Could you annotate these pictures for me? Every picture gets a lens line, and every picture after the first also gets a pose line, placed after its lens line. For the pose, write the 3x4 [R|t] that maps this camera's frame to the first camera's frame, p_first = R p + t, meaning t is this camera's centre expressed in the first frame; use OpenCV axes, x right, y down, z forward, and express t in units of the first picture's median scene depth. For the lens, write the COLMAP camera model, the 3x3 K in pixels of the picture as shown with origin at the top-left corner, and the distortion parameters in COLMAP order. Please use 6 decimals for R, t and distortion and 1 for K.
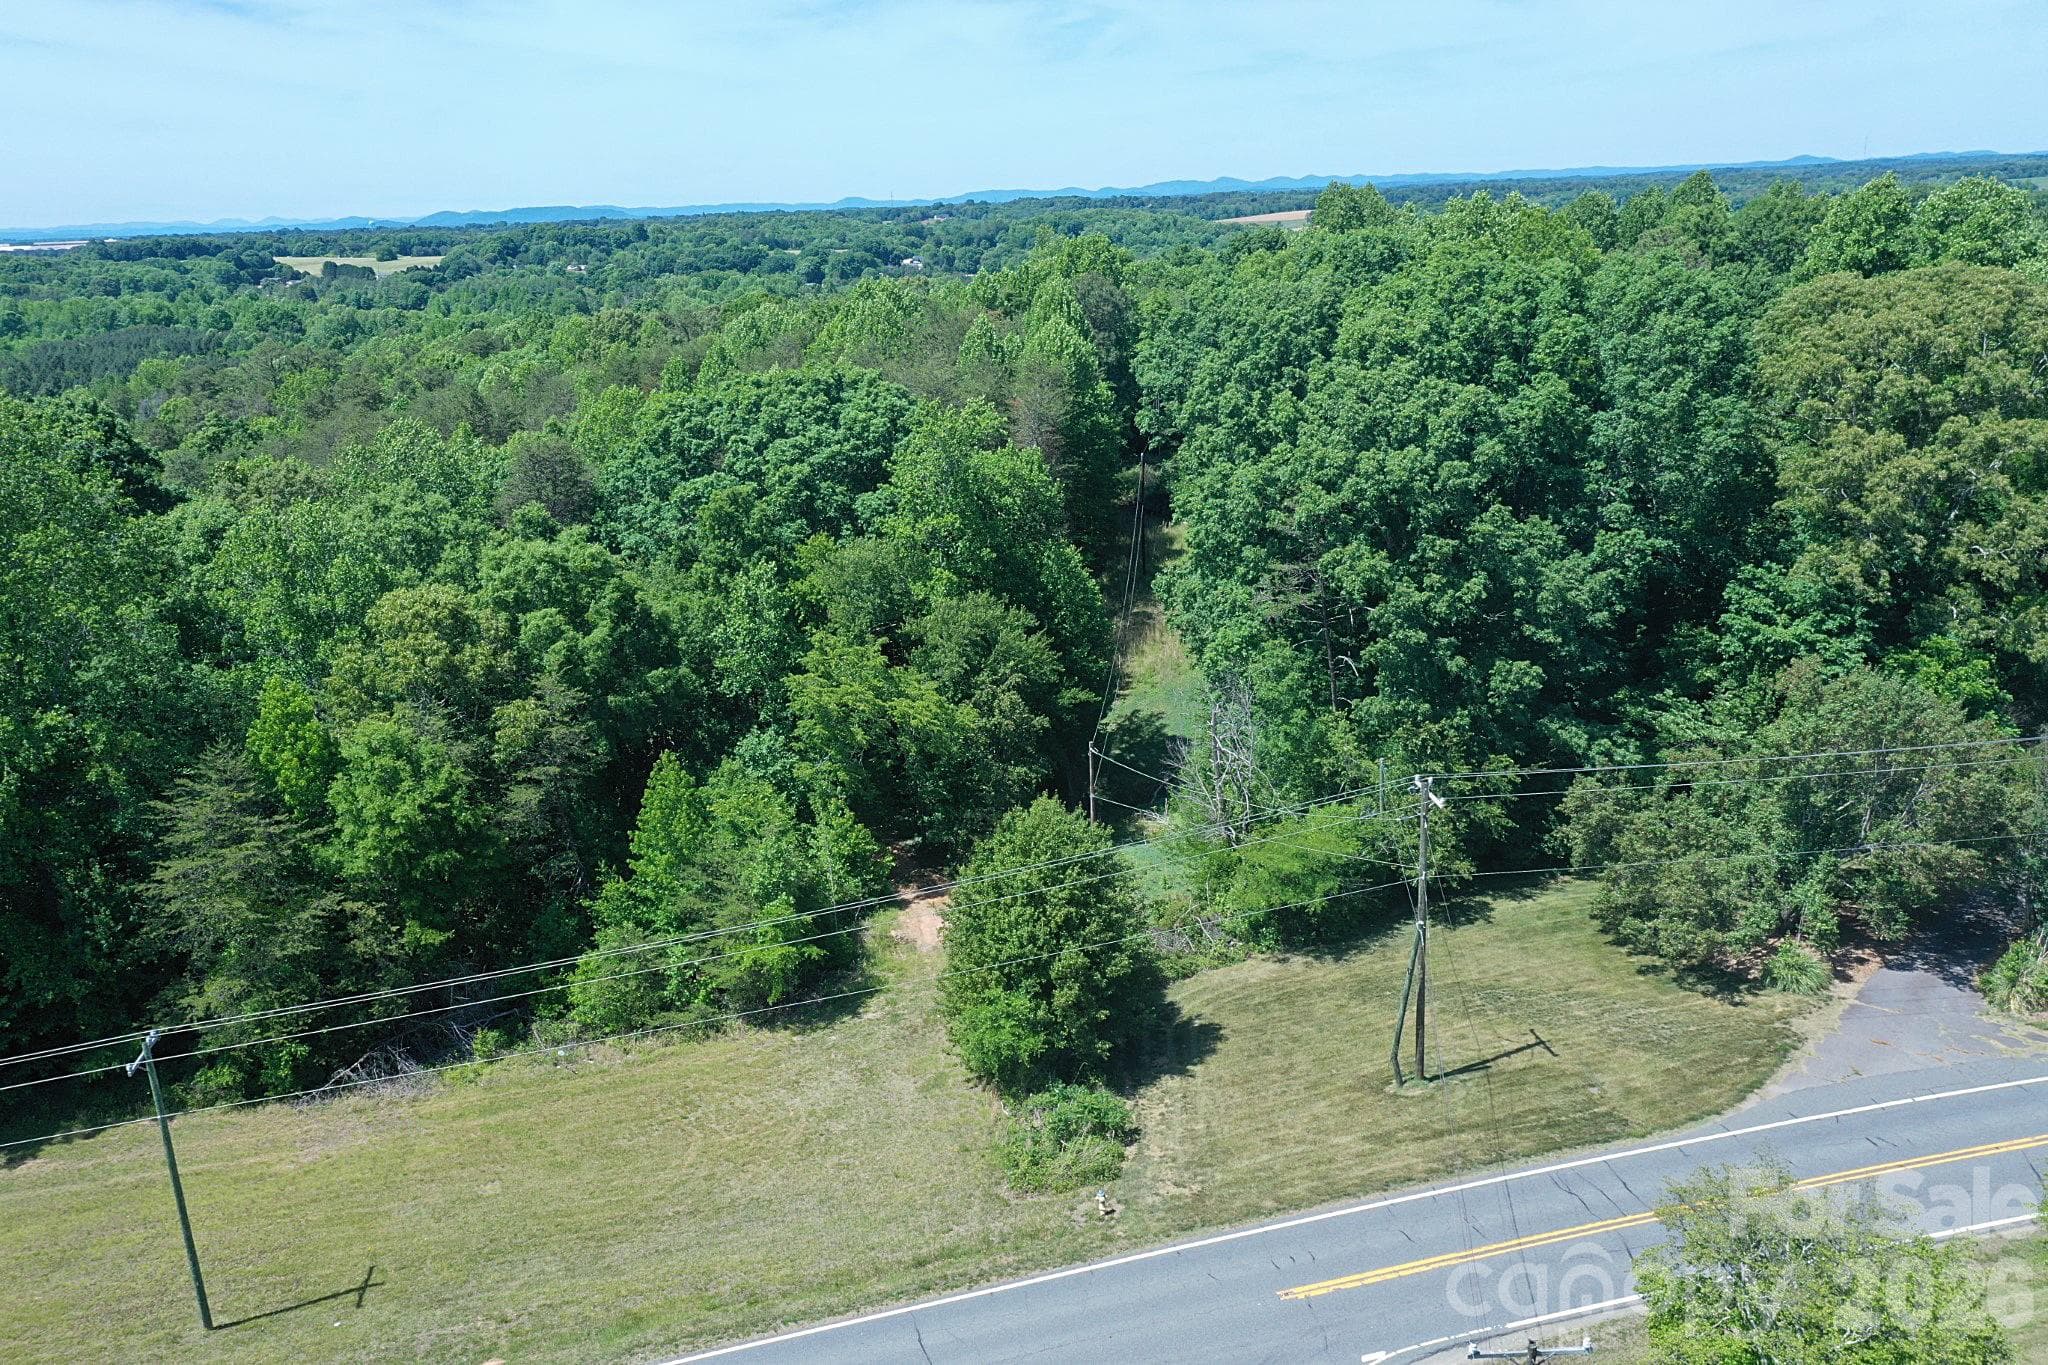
lens RADIAL K [[1620.5, 0, 1024.0], [0, 1620.5, 682.5], [0, 0, 1]] dist [0.012464, 0.003507]
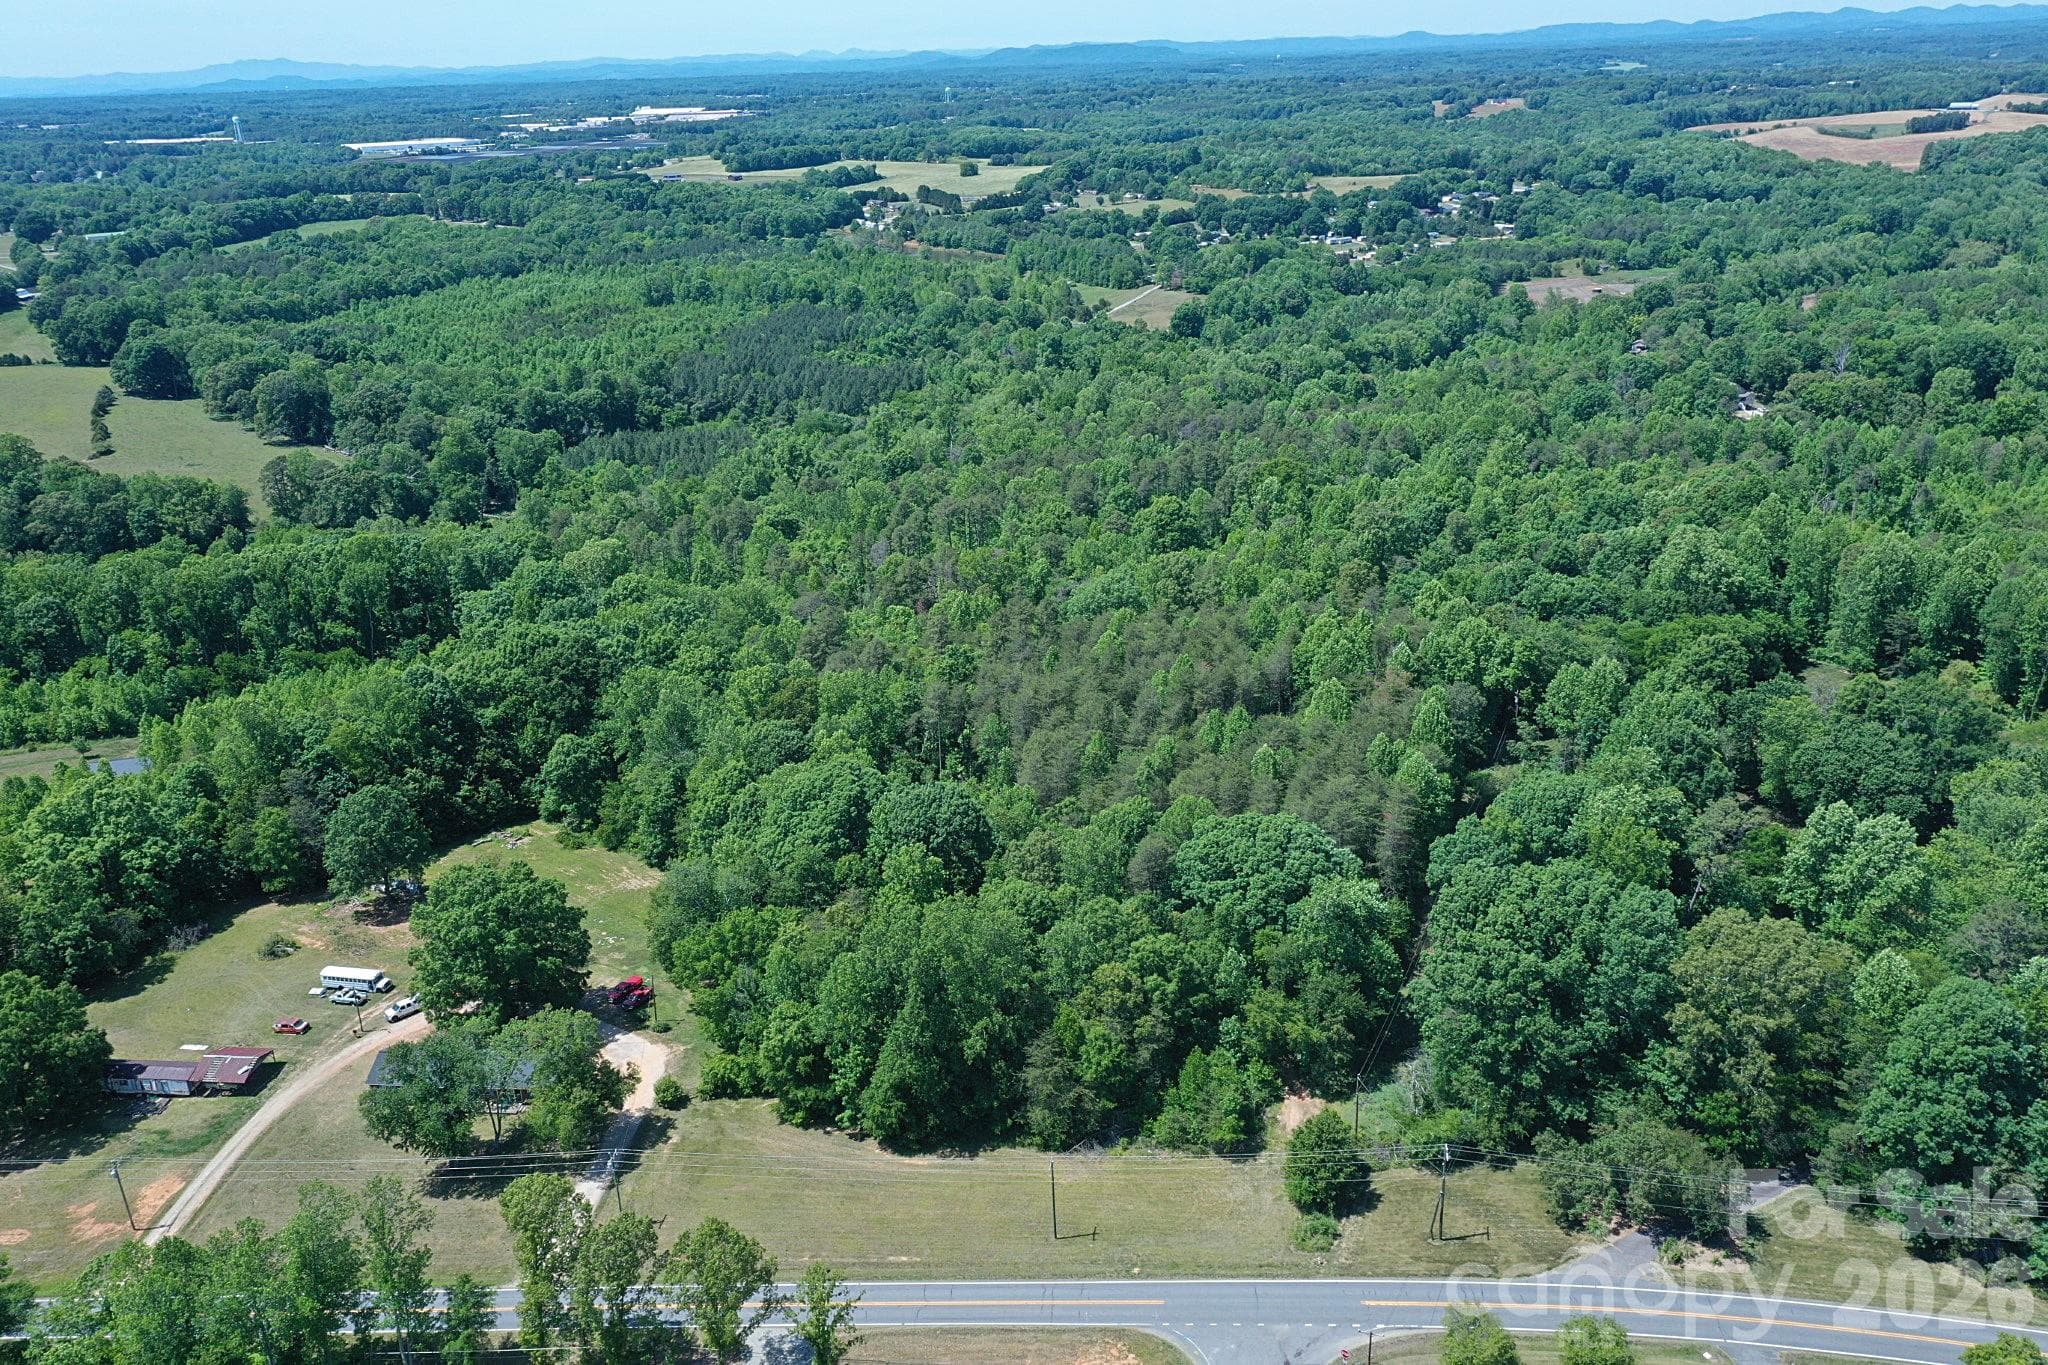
lens RADIAL K [[1642.7, 0, 1026.3], [0, 1642.7, 651.6], [0, 0, 1]] dist [0.013126, 0.002461]
pose [[0.949674, 0.115459, -0.291186, 0.200814], [-0.093114, 0.991624, 0.089508, -0.725373], [0.299082, -0.057890, 0.952470, -1.441644]]
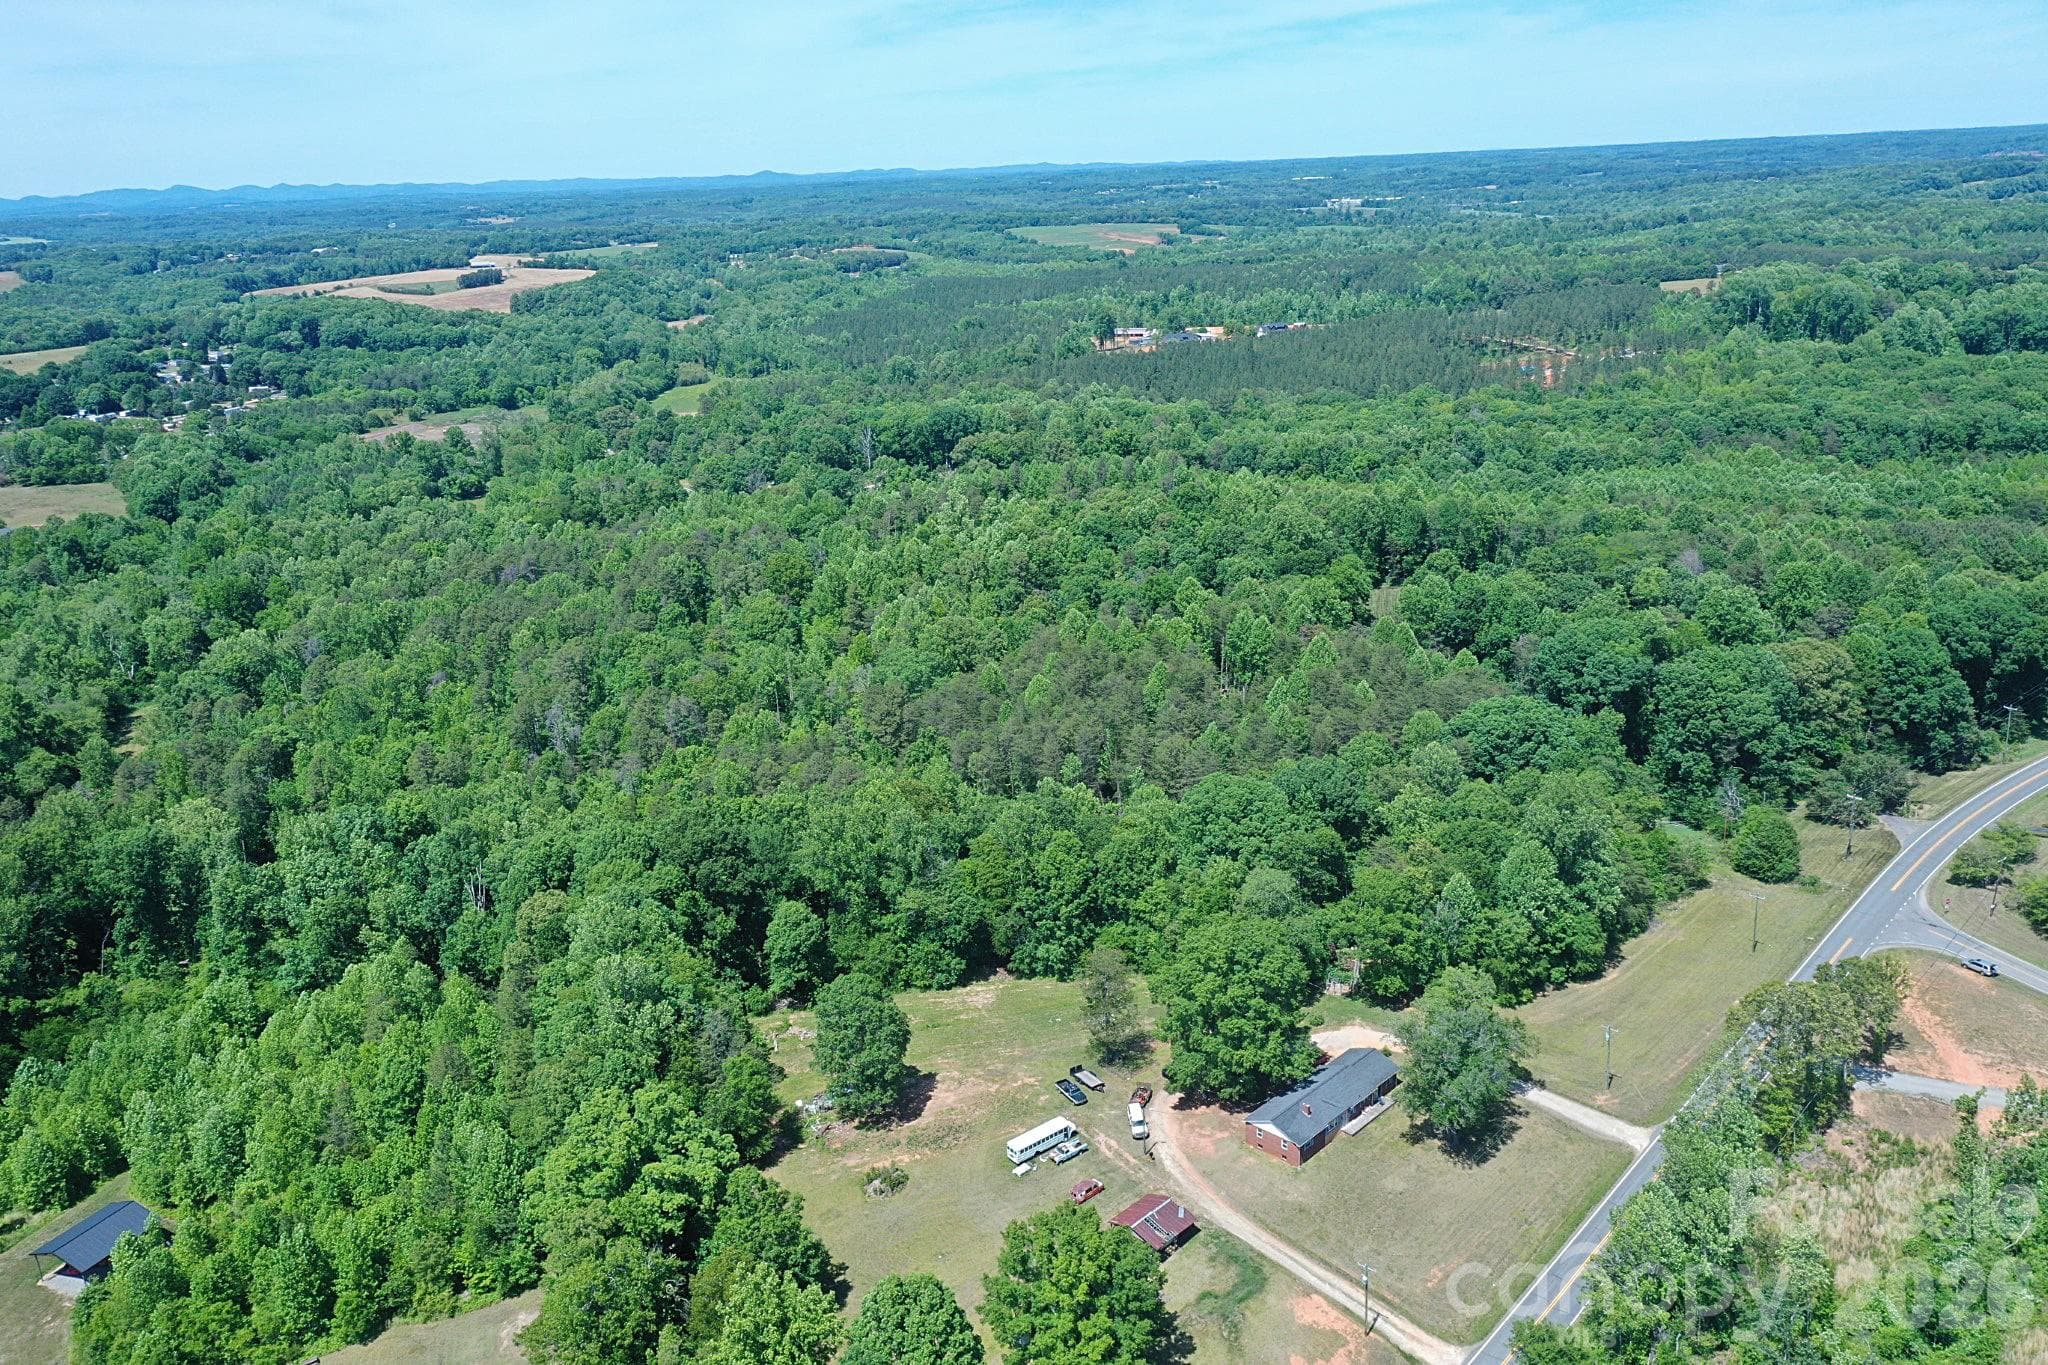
lens RADIAL K [[1614.6, 0, 1020.1], [0, 1614.6, 688.8], [0, 0, 1]] dist [0.010658, 0.009998]
pose [[0.828006, -0.161622, 0.536921, -3.049746], [0.160179, 0.985834, 0.049733, -0.631322], [-0.537353, 0.044825, 0.842165, -1.269244]]
